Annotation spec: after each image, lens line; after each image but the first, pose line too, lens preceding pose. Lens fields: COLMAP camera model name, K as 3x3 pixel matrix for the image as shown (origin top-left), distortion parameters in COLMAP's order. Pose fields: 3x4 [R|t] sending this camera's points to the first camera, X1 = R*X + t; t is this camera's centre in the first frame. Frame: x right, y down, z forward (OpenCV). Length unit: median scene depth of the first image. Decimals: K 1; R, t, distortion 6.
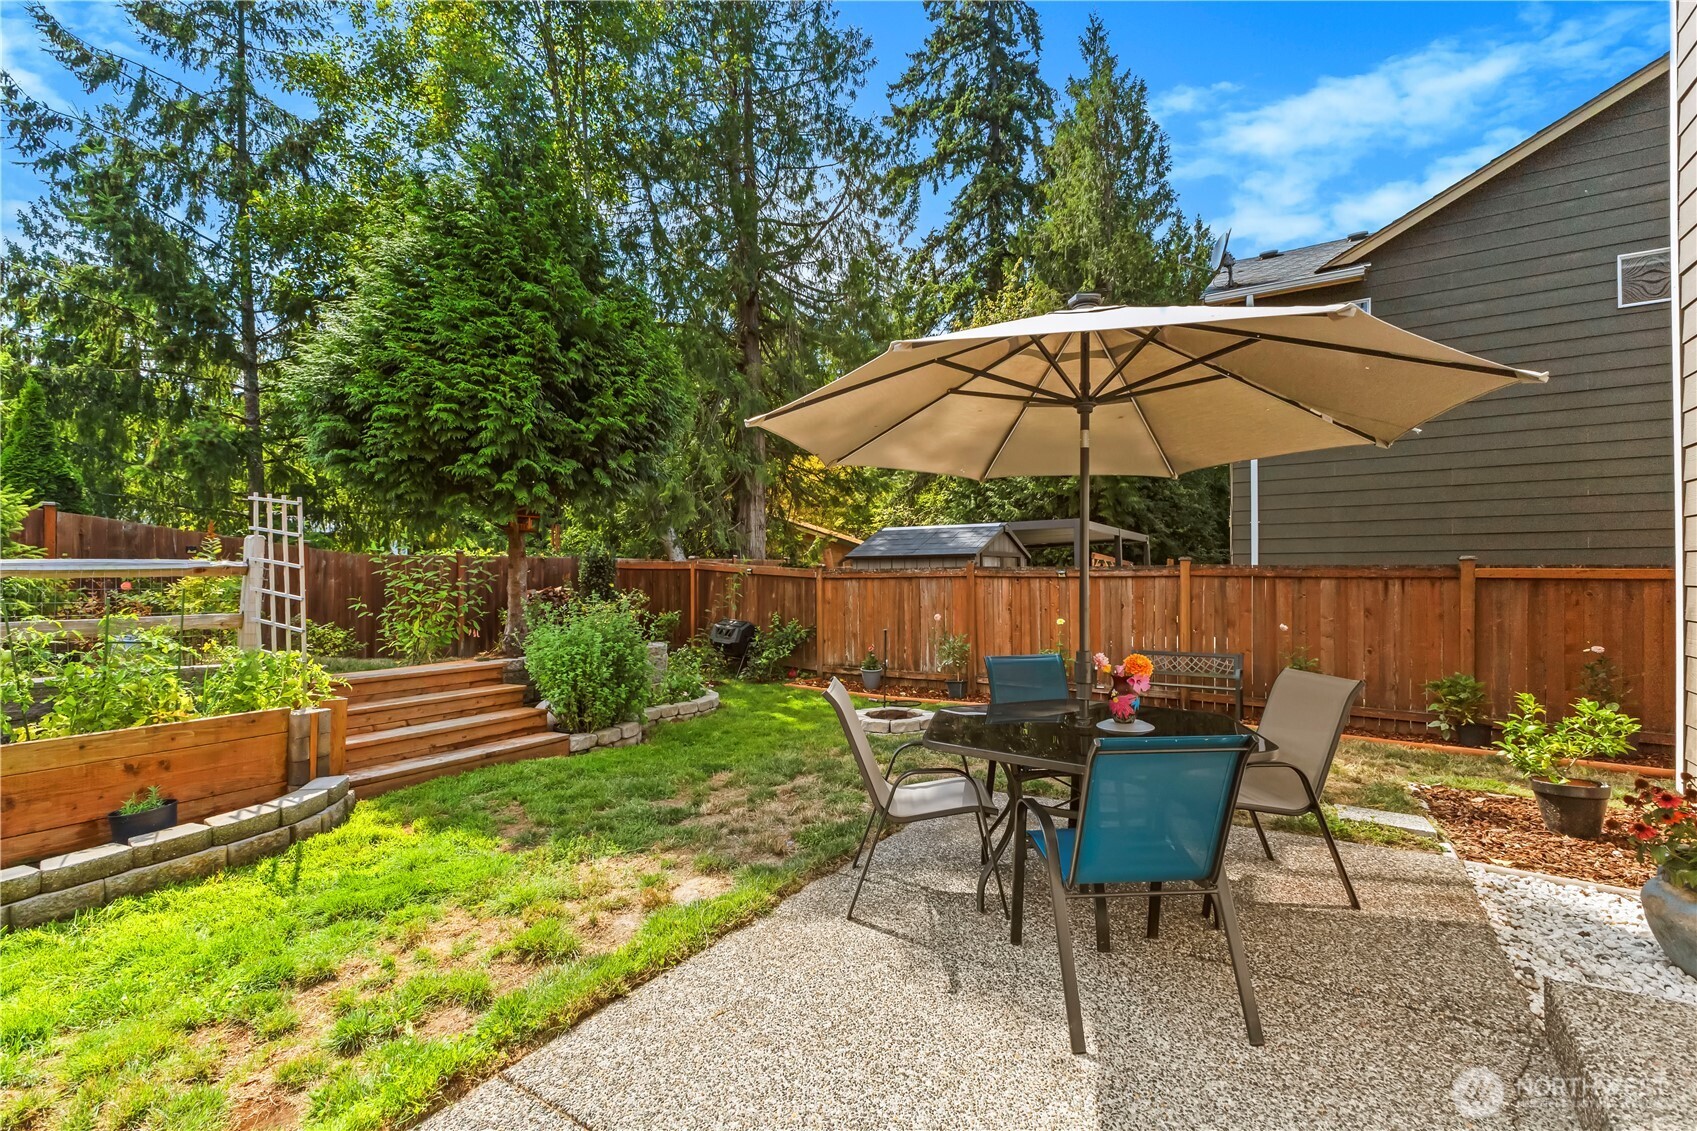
lens RADIAL K [[743.8, 0, 833.6], [0, 743.8, 567.4], [0, 0, 1]] dist [0.014022, -0.000115]
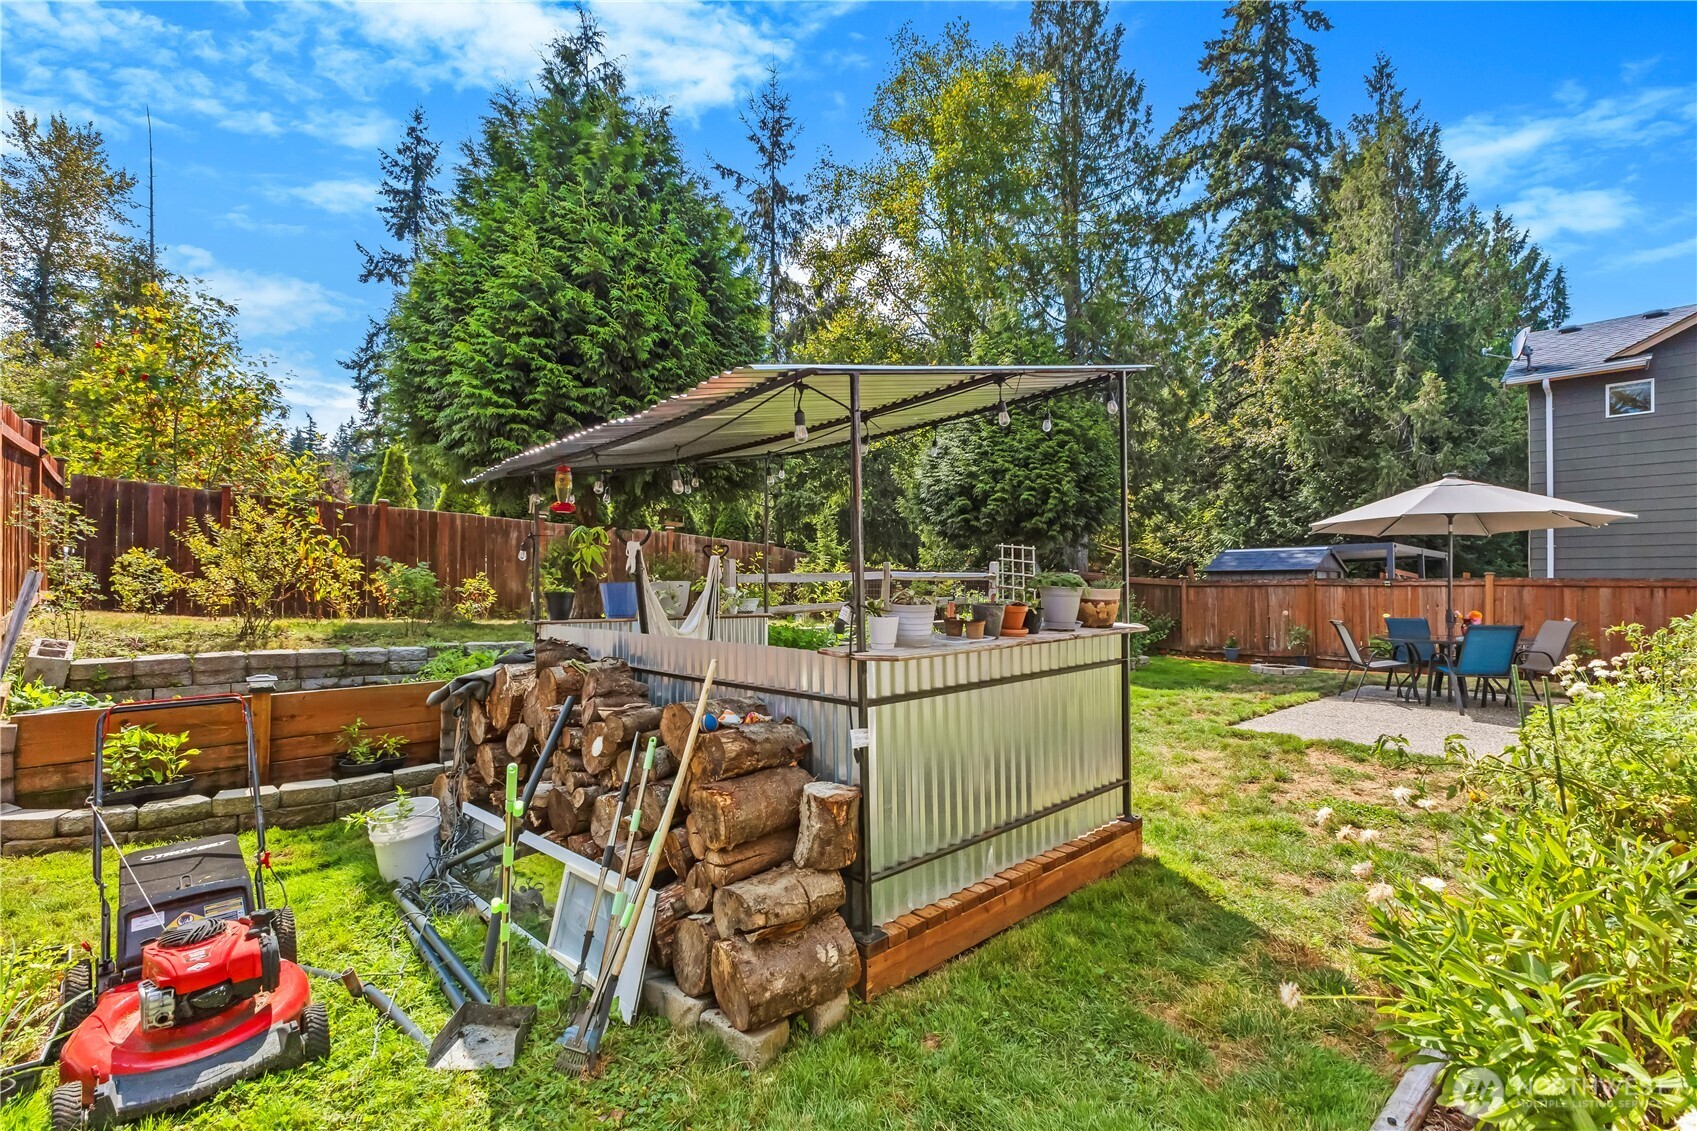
lens RADIAL K [[743.8, 0, 856.7], [0, 743.8, 578.5], [0, 0, 1]] dist [0.014022, -0.000115]
pose [[0.969149, 0.004028, -0.246443, -0.099435], [-0.004543, 0.999989, -0.001523, 0.001848], [0.246434, 0.002595, 0.969156, -0.198000]]
